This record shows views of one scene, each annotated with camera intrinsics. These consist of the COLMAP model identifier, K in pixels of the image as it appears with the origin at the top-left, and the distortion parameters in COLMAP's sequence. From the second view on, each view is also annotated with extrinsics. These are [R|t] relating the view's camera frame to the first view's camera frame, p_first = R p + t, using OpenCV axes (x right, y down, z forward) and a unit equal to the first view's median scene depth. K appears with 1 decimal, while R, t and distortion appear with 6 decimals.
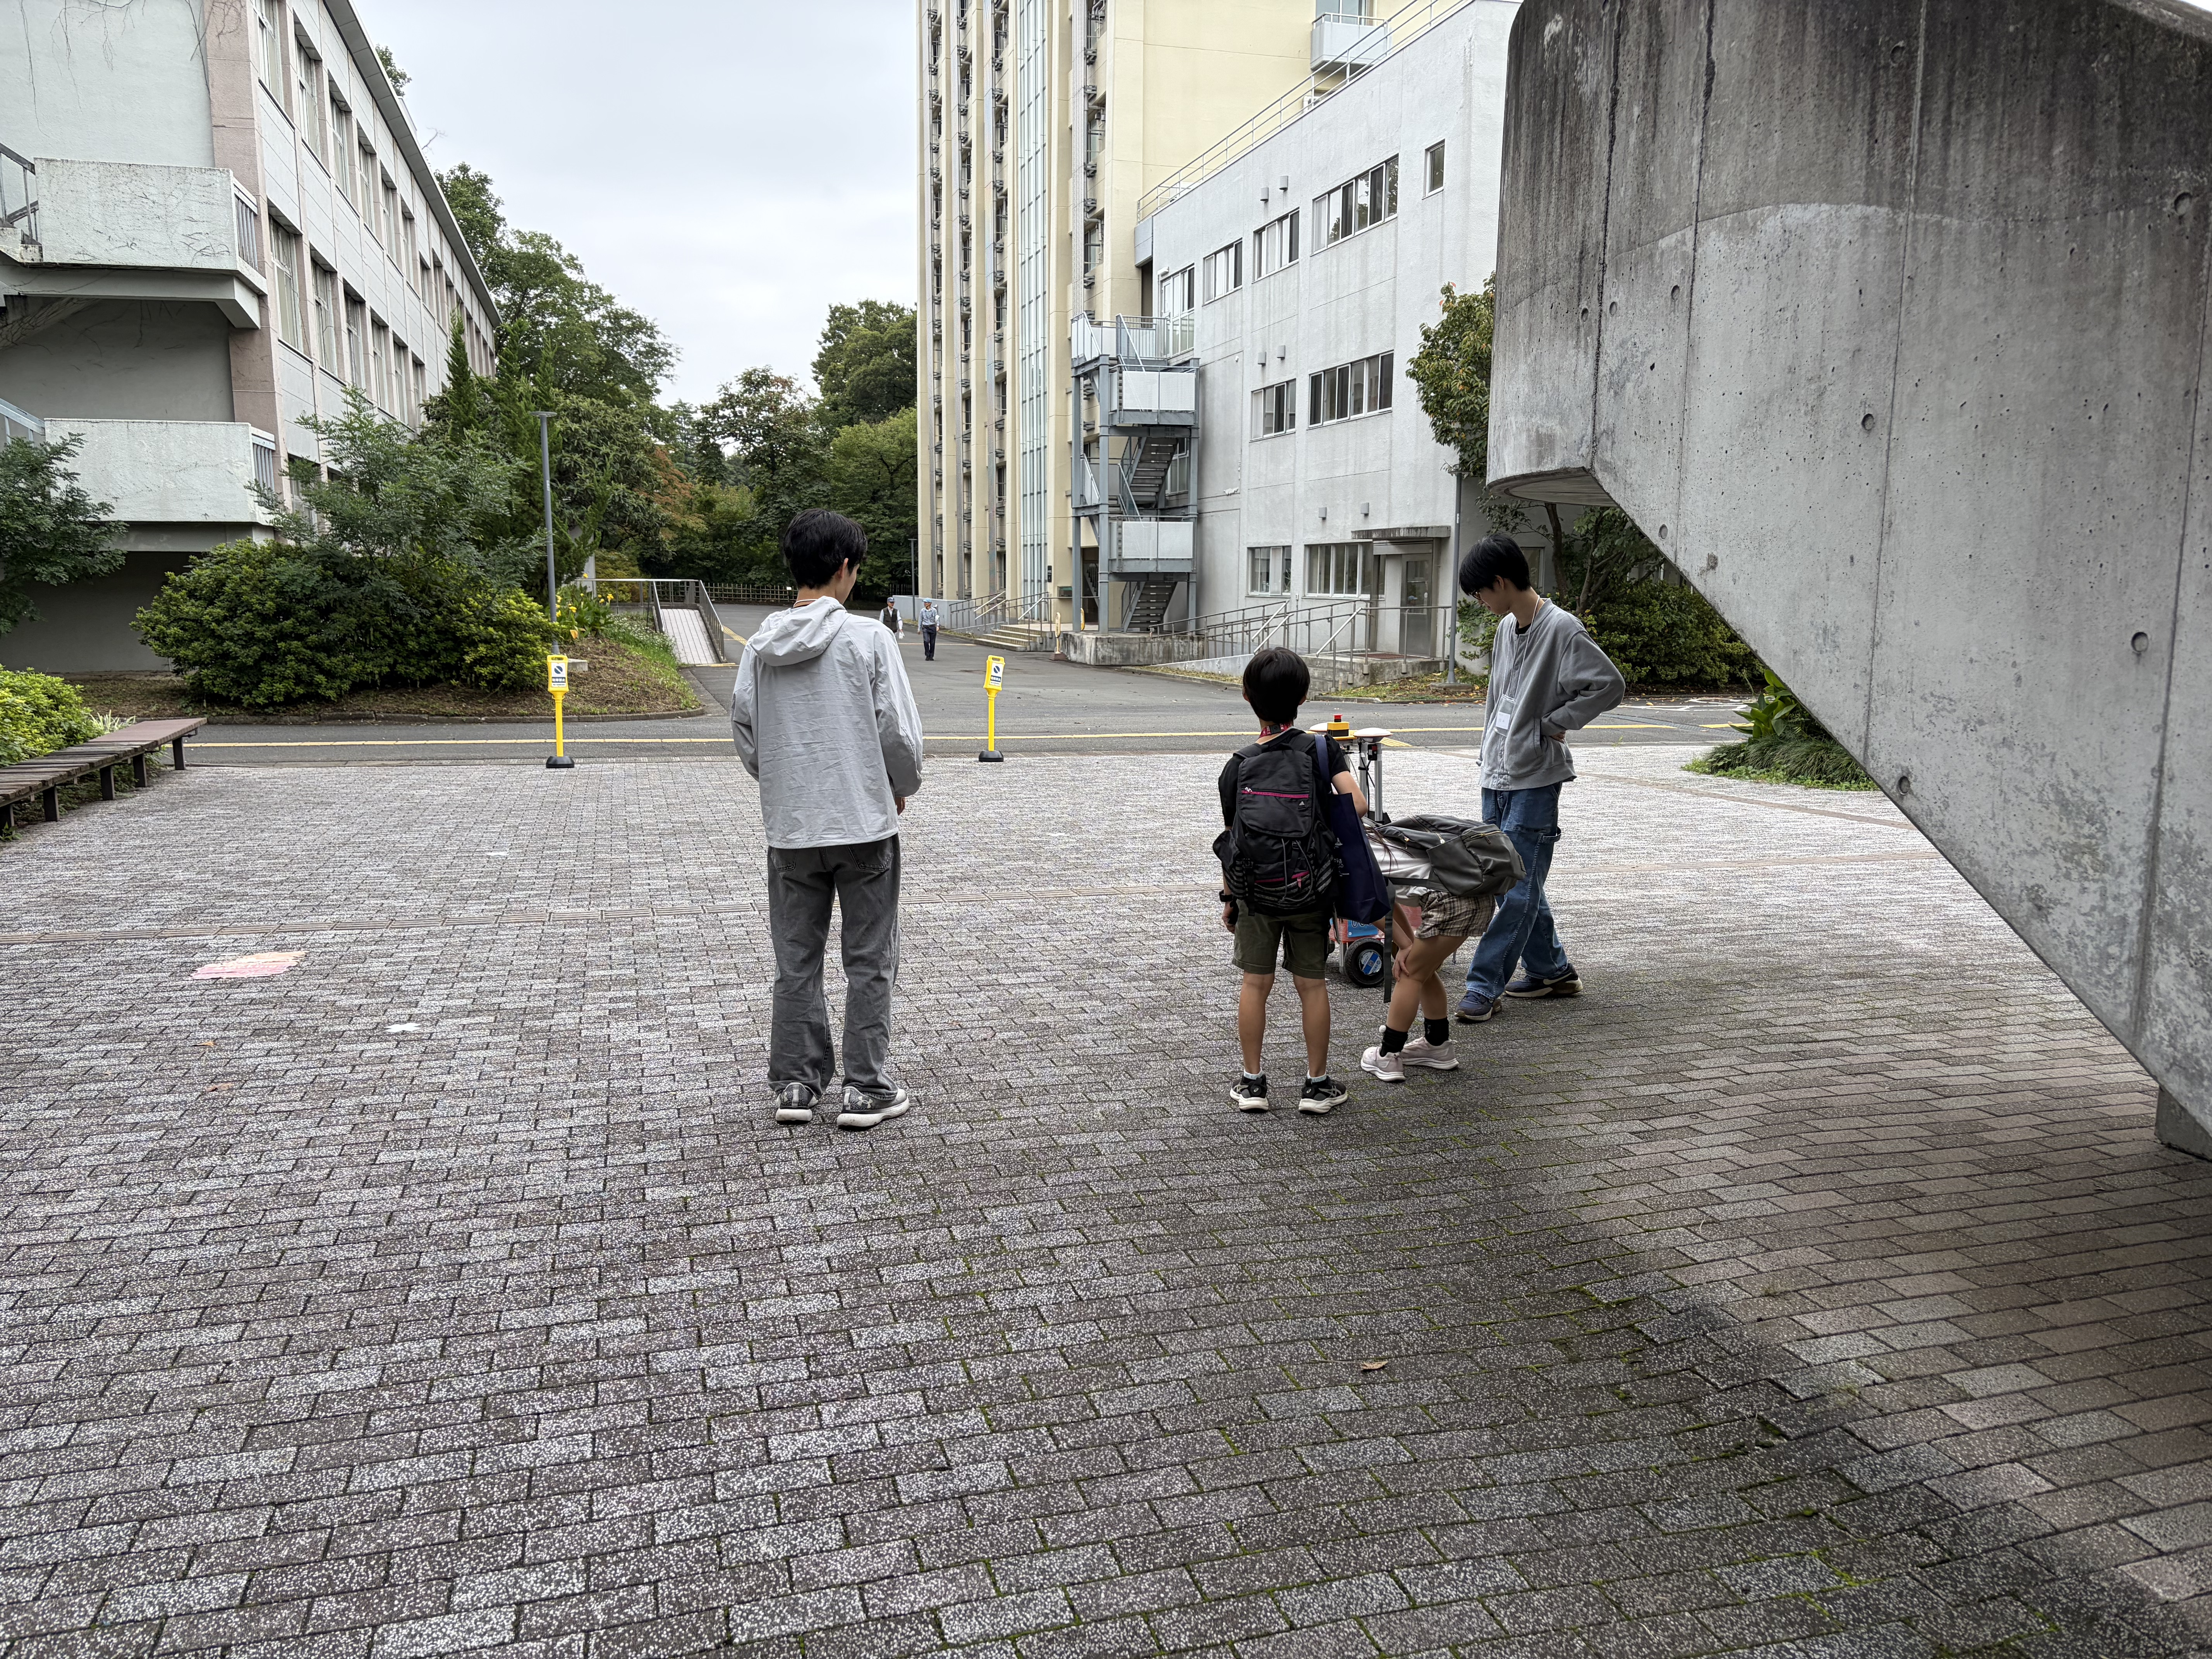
lens RADIAL K [[1667.6, 0, 1091.6], [0, 1667.6, 843.2], [0, 0, 1]] dist [0.053337, -0.056486]
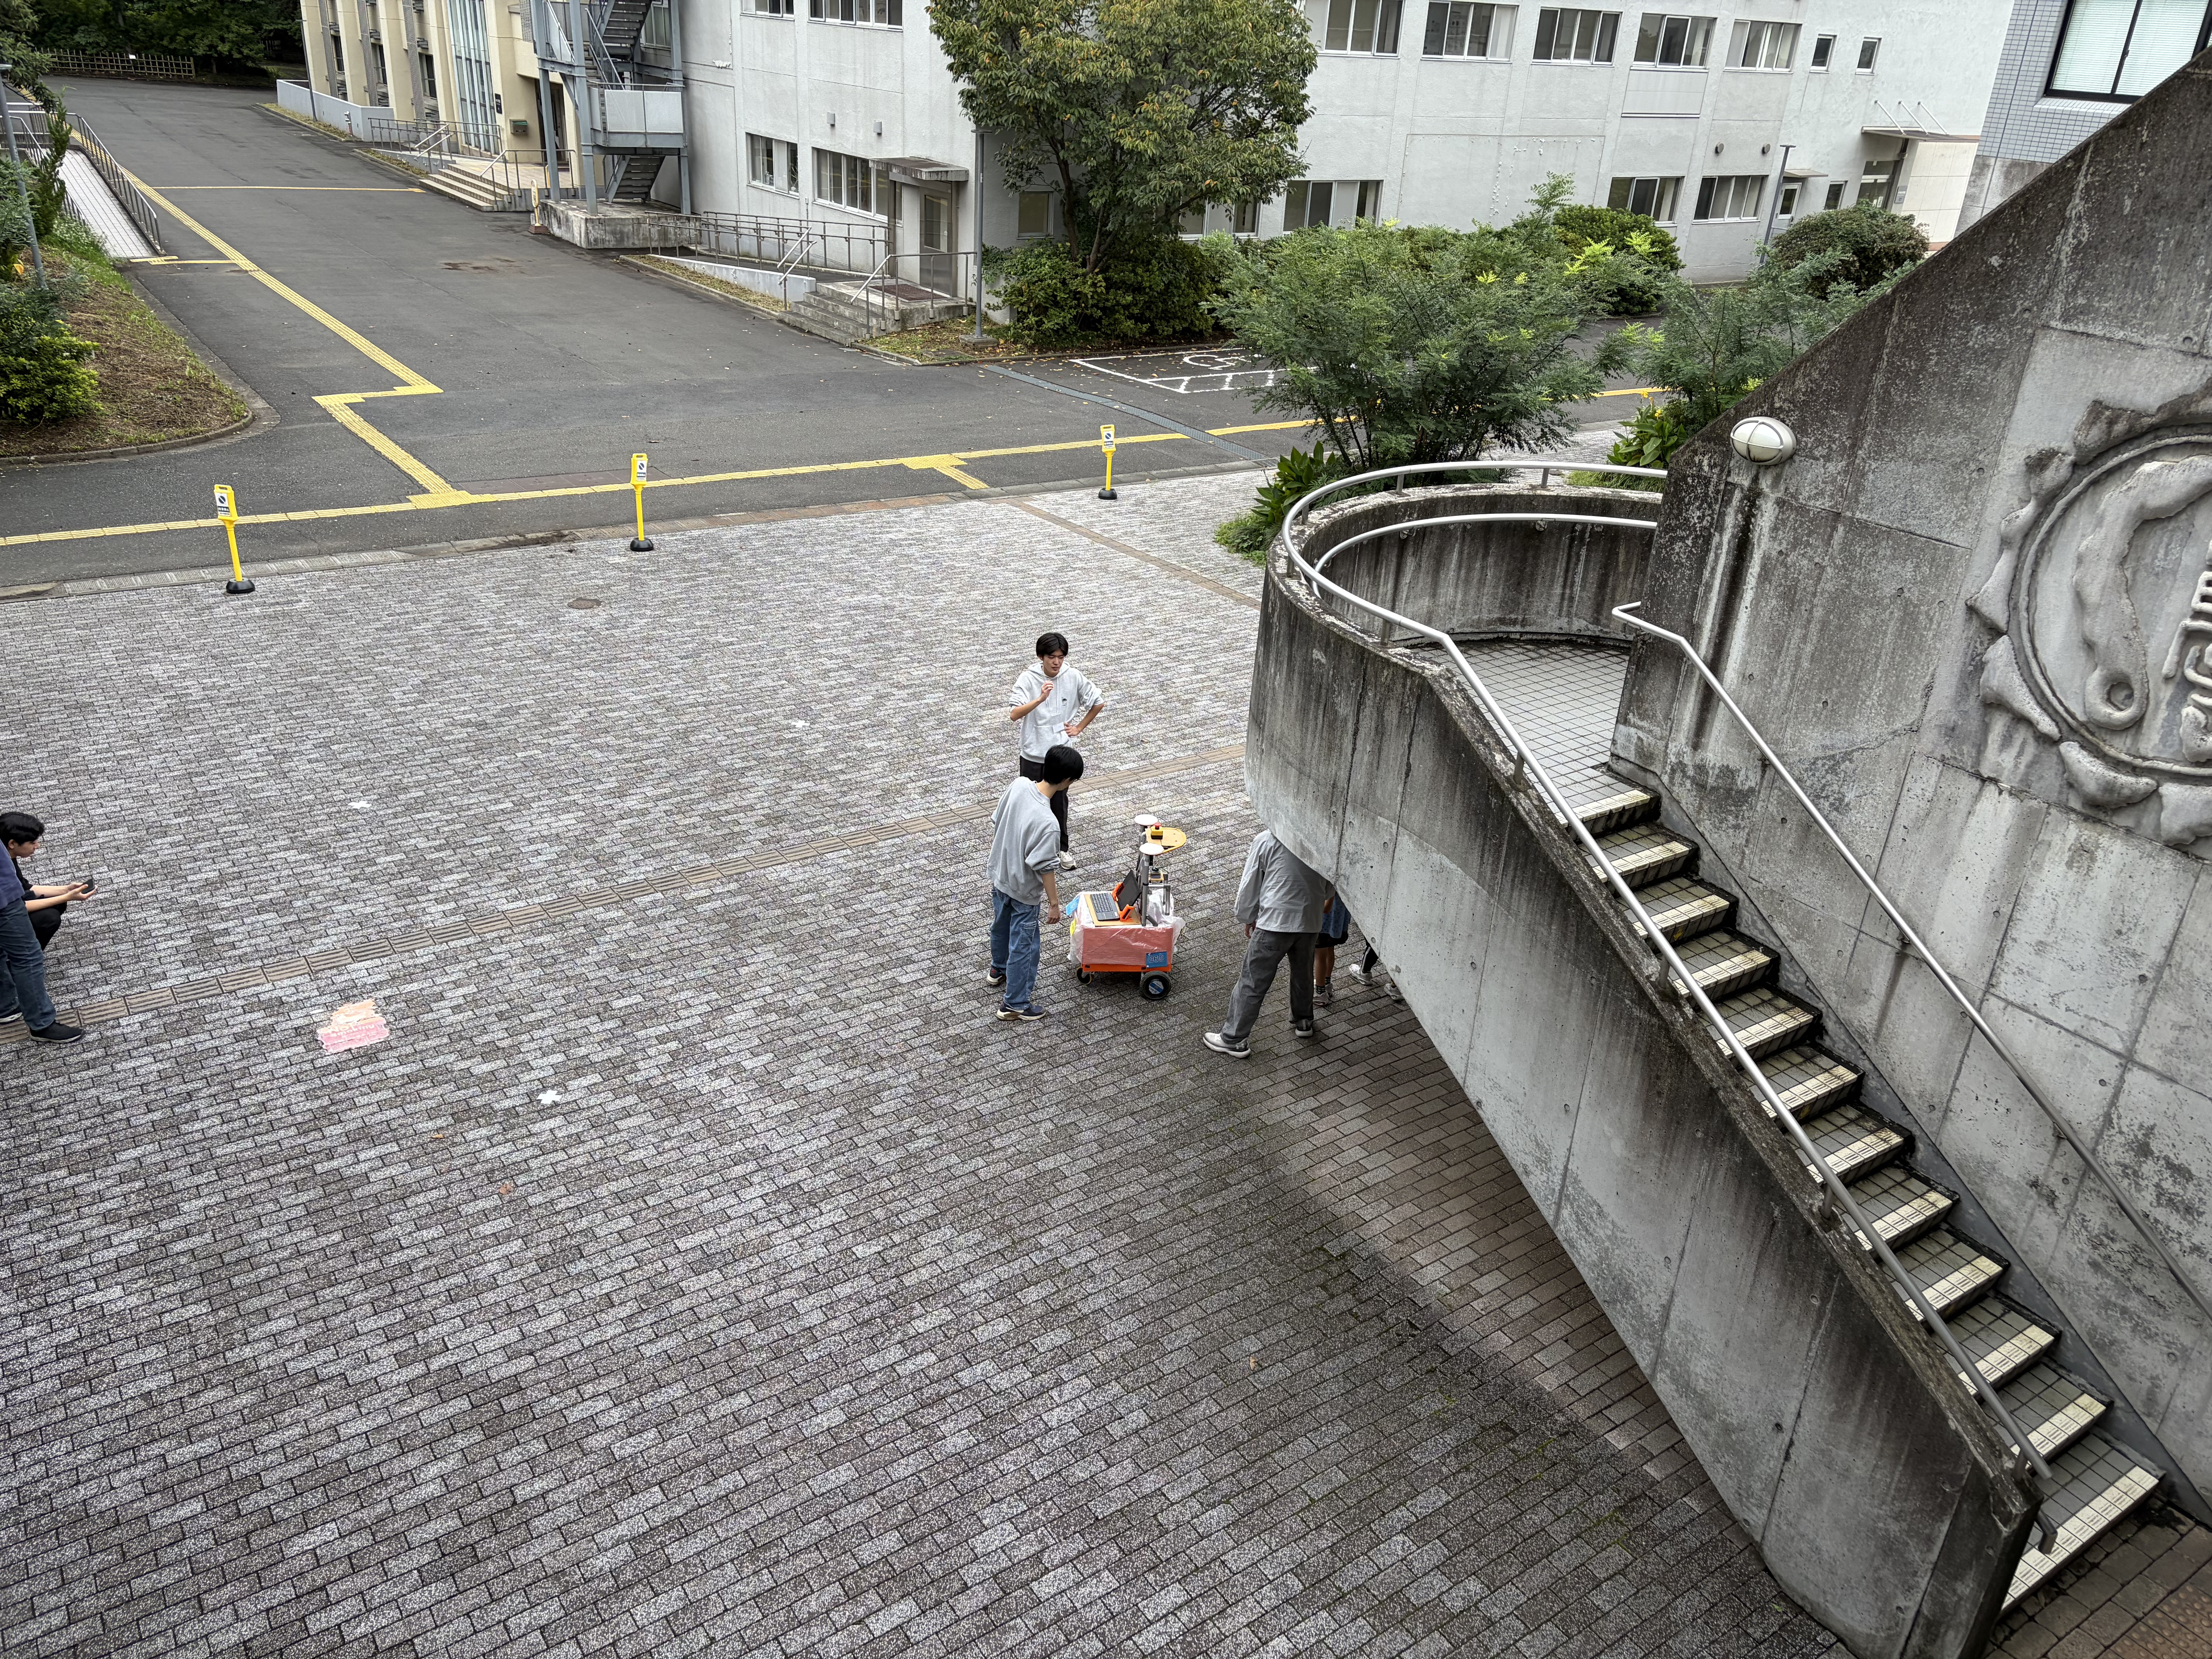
lens RADIAL K [[1667.6, 0, 1097.6], [0, 1667.6, 834.5], [0, 0, 1]] dist [0.053337, -0.056486]
pose [[0.946680, -0.101104, 0.305900, -0.102894], [0.004768, 0.953776, 0.300479, -0.154845], [-0.322140, -0.282999, 0.903403, -0.126898]]
